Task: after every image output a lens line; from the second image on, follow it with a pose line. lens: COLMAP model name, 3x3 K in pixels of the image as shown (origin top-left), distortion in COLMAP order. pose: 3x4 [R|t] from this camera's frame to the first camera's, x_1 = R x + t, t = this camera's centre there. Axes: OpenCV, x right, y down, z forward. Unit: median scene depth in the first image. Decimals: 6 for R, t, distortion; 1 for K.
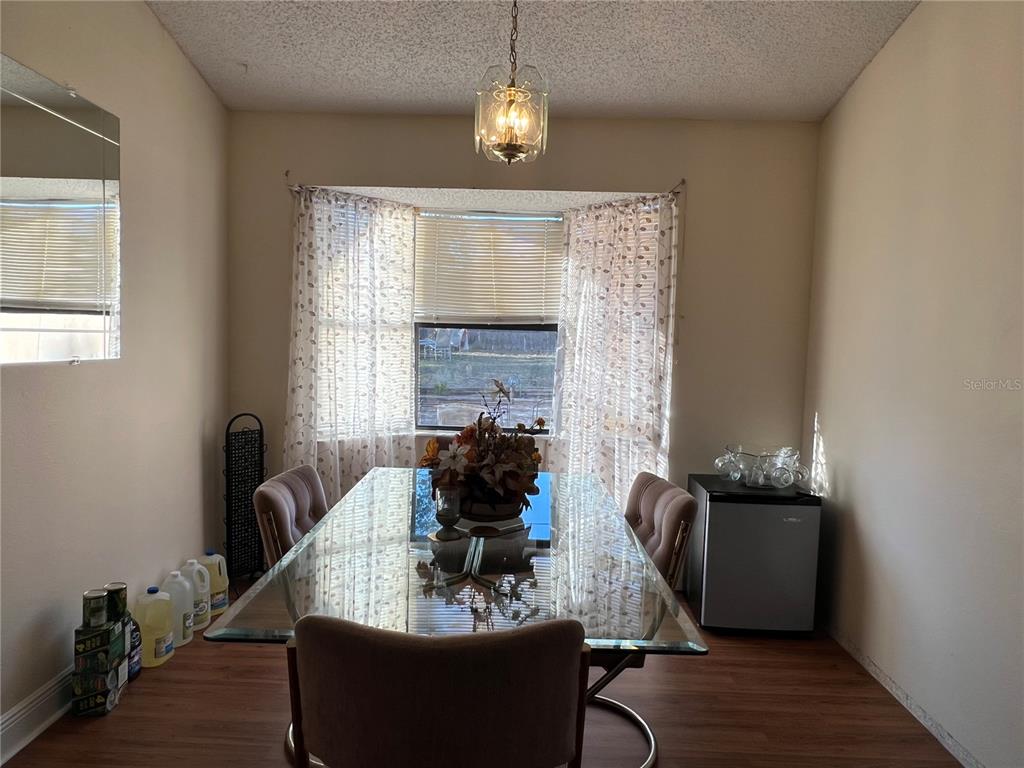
lens RADIAL K [[671.3, 0, 505.3], [0, 671.3, 386.5], [0, 0, 1]] dist [0.000646, 0.000553]
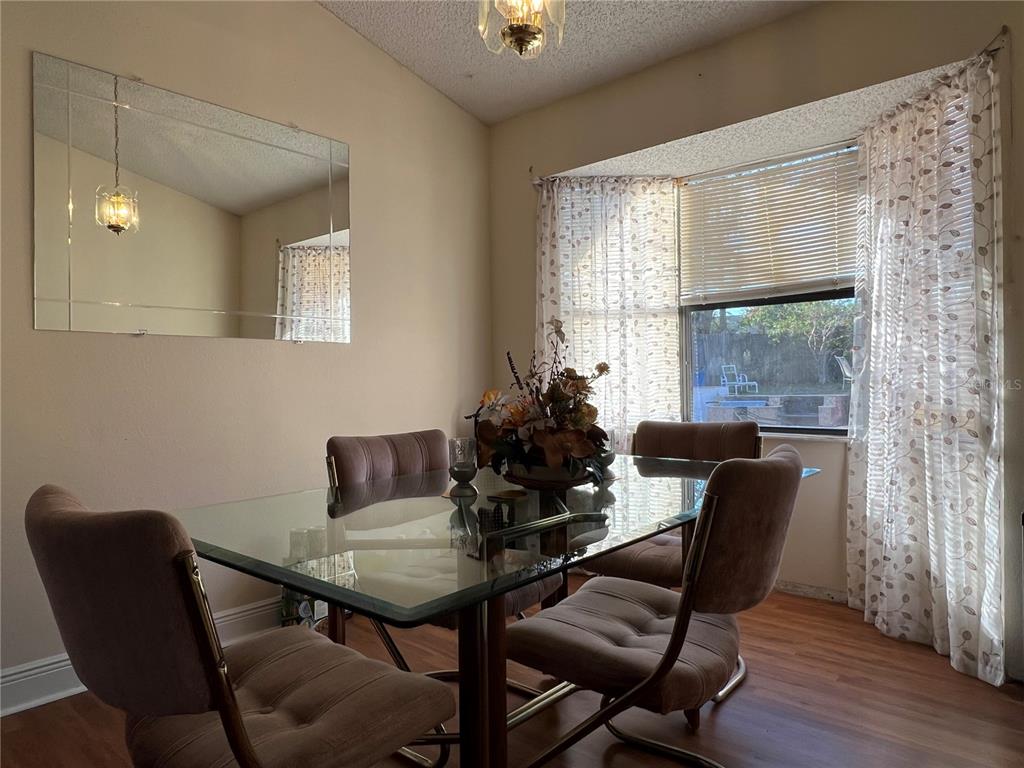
lens RADIAL K [[671.3, 0, 510.1], [0, 671.3, 382.9], [0, 0, 1]] dist [0.000646, 0.000553]
pose [[0.755636, -0.037704, -0.653906, 0.297633], [-0.012540, 0.997326, -0.071997, 0.079594], [0.654872, 0.062604, 0.753142, 0.213086]]
